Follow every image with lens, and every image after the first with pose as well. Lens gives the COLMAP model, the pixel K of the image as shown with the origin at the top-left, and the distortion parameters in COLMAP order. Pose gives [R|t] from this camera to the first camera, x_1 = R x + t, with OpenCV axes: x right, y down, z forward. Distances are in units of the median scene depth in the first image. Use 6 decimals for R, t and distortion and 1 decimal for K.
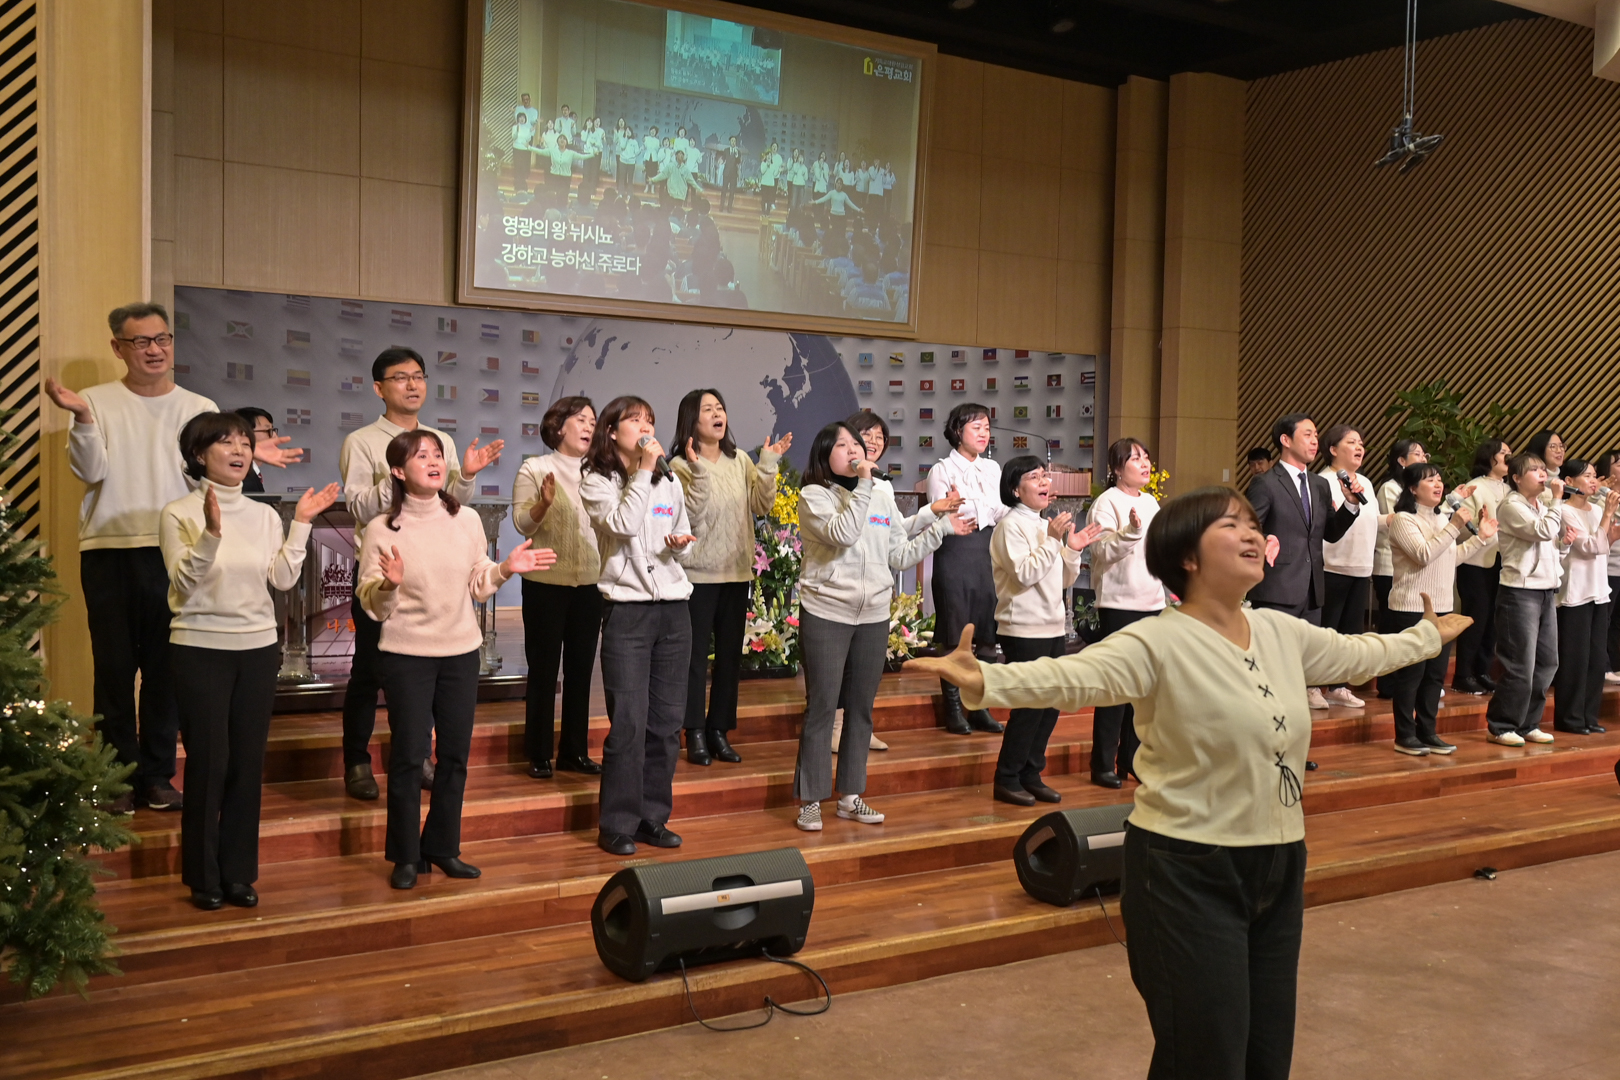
lens RADIAL K [[1709.4, 0, 822.5], [0, 1709.4, 559.6], [0, 0, 1]] dist [-0.003392, 0.018004]
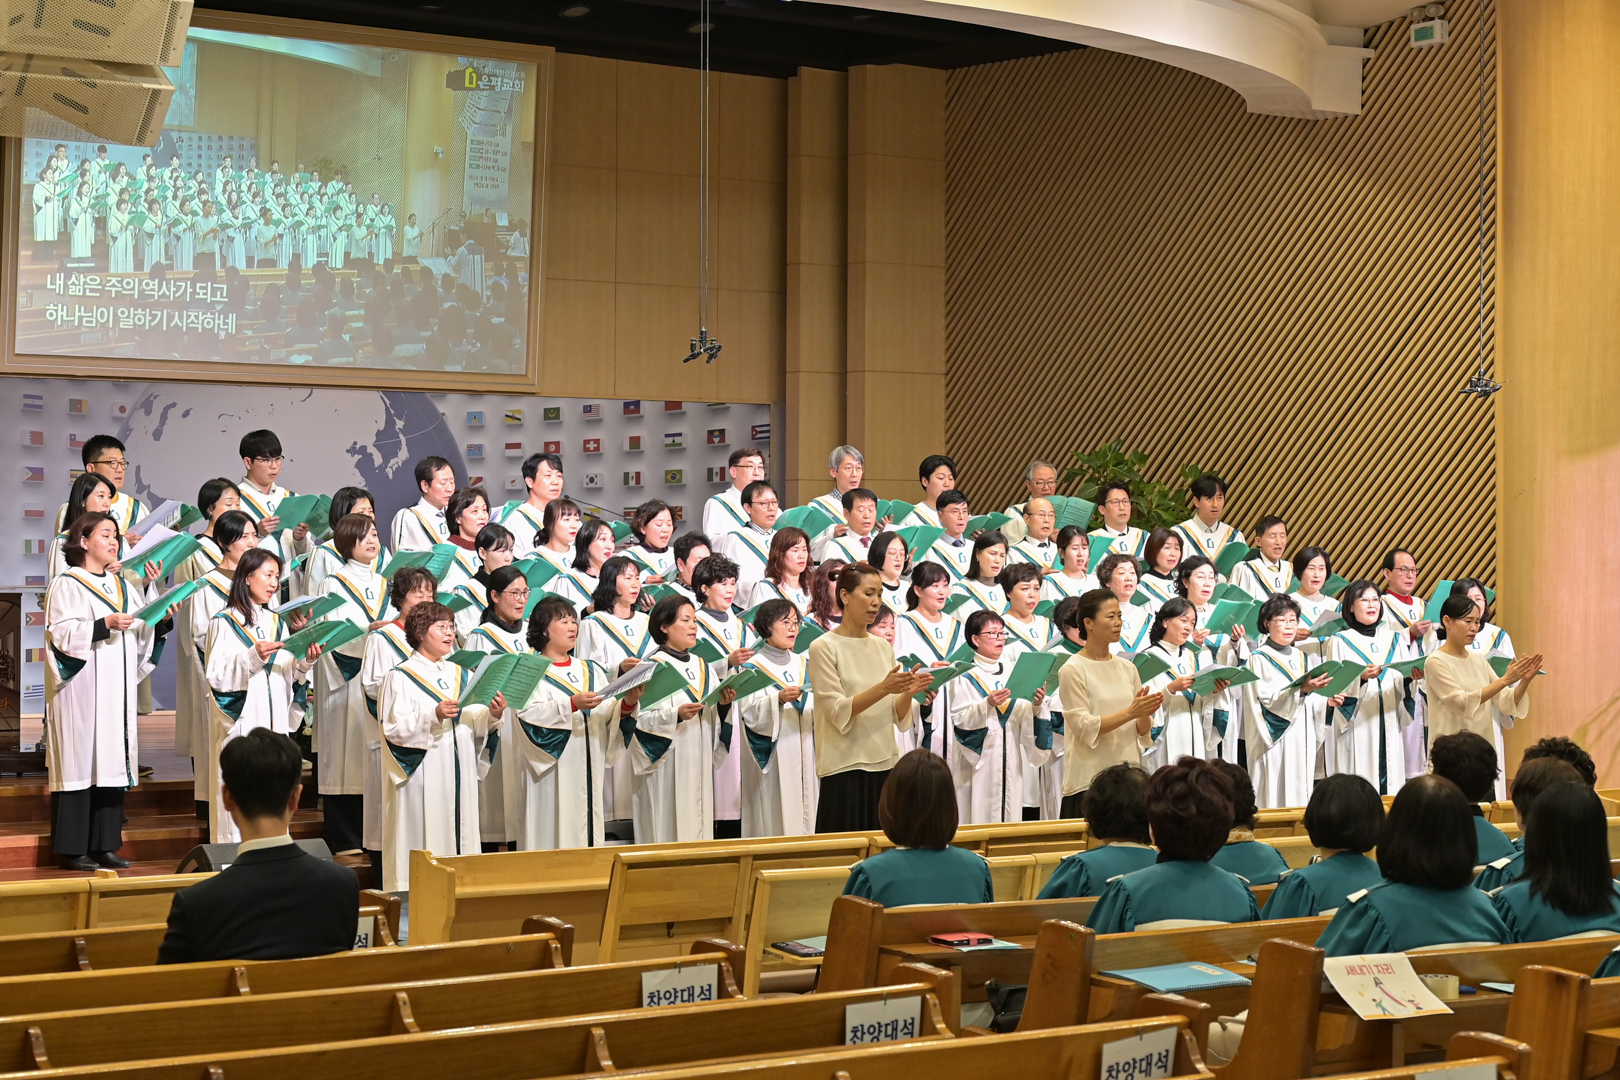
lens RADIAL K [[3428.1, 0, 798.6], [0, 3428.1, 543.0], [0, 0, 1]] dist [-0.054787, 0.342721]
pose [[0.997874, -0.014654, 0.063504, 0.091552], [0.017745, 0.998671, -0.048395, 0.033653], [-0.062711, 0.049419, 0.996807, -0.822953]]
